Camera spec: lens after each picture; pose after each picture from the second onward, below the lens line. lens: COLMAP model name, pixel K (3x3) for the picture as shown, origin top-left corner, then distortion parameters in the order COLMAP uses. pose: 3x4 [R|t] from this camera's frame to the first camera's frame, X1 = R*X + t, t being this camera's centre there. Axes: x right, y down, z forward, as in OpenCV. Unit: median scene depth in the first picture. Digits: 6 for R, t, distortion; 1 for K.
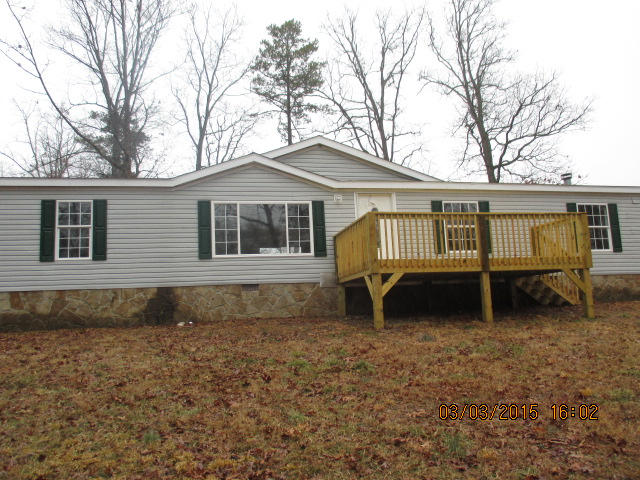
lens RADIAL K [[442.7, 0, 320.0], [0, 442.7, 240.0], [0, 0, 1]] dist [0.038703, -0.000179]
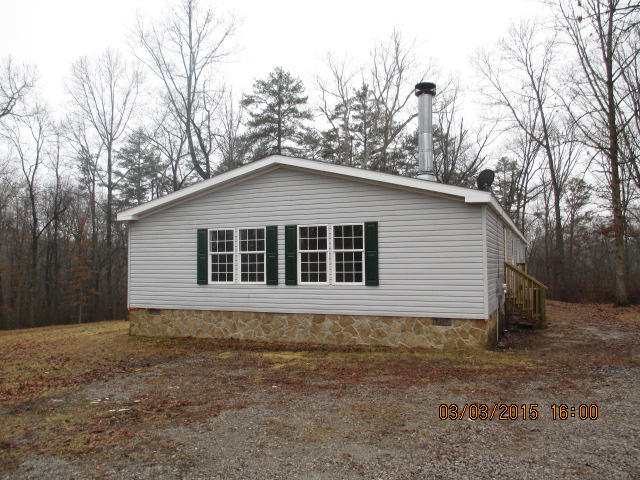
lens RADIAL K [[527.9, 0, 320.0], [0, 527.9, 240.0], [0, 0, 1]] dist [-0.002519, -0.000296]
pose [[0.826780, -0.023462, -0.562035, 0.232325], [-0.002564, 0.998962, -0.045472, -0.002456], [0.562519, 0.039036, 0.825862, 0.043357]]
